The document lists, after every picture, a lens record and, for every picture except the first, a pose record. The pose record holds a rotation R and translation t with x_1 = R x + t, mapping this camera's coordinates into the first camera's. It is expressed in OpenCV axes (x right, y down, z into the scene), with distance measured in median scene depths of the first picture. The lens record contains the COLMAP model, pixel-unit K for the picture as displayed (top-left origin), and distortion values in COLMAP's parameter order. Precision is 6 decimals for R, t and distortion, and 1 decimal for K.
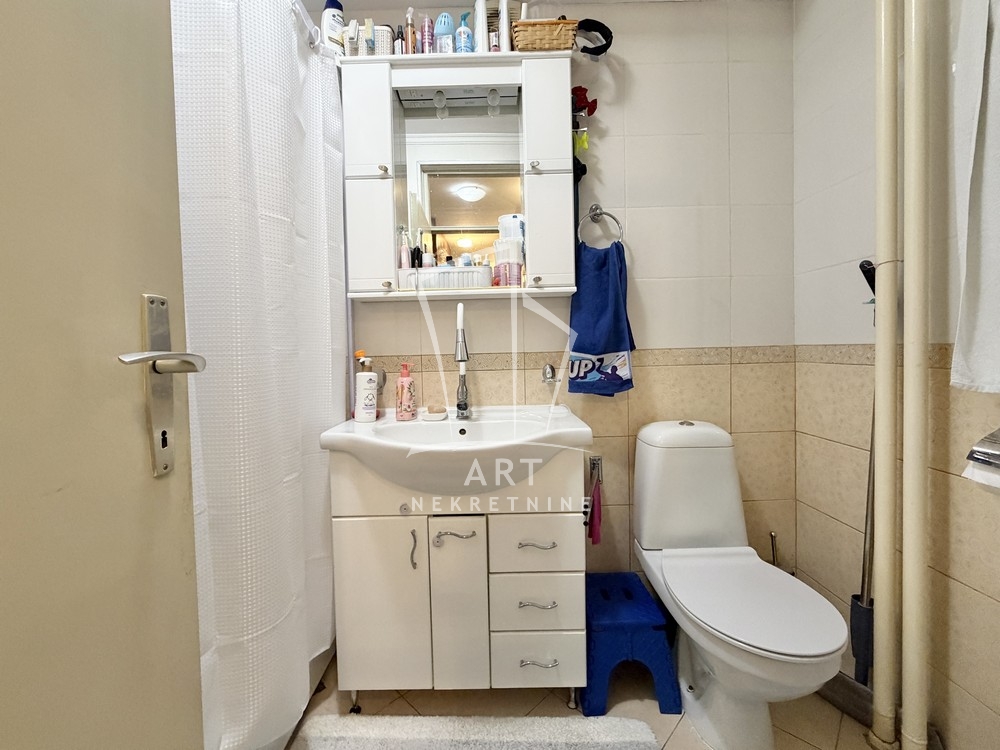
lens RADIAL K [[398.8, 0, 495.2], [0, 398.8, 377.4], [0, 0, 1]] dist [-0.001255, -0.000348]
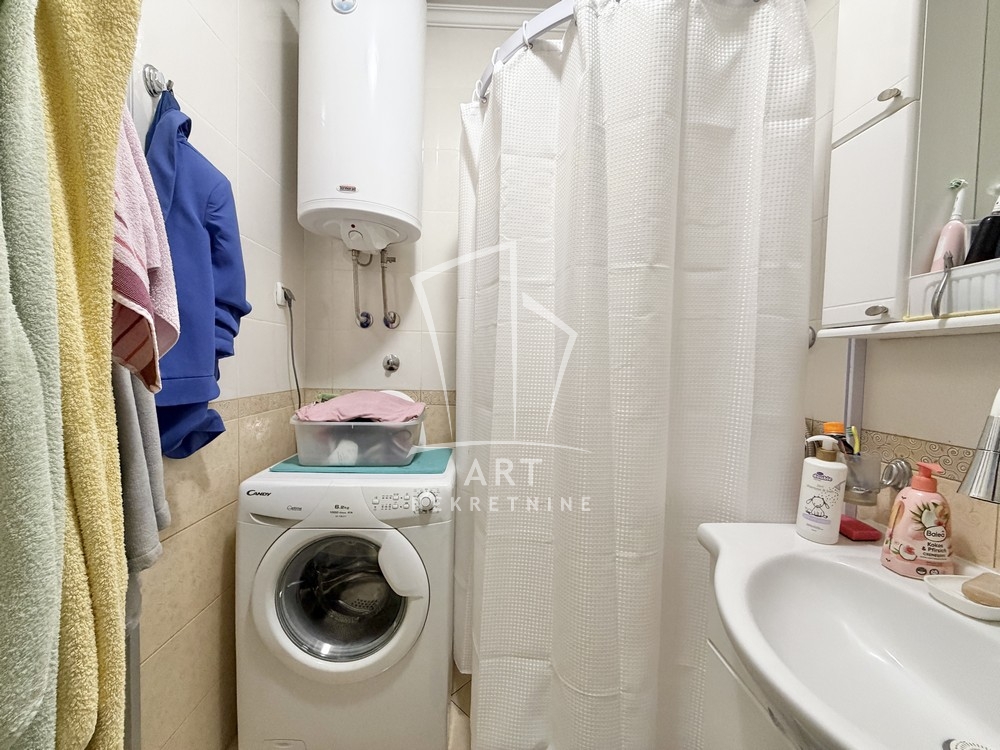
lens RADIAL K [[398.8, 0, 495.2], [0, 398.8, 377.4], [0, 0, 1]] dist [-0.001255, -0.000348]
pose [[0.044220, 0.082752, -0.995589, 0.249661], [-0.085390, 0.993230, 0.078763, -0.143351], [0.995366, 0.081530, 0.050987, 0.467939]]
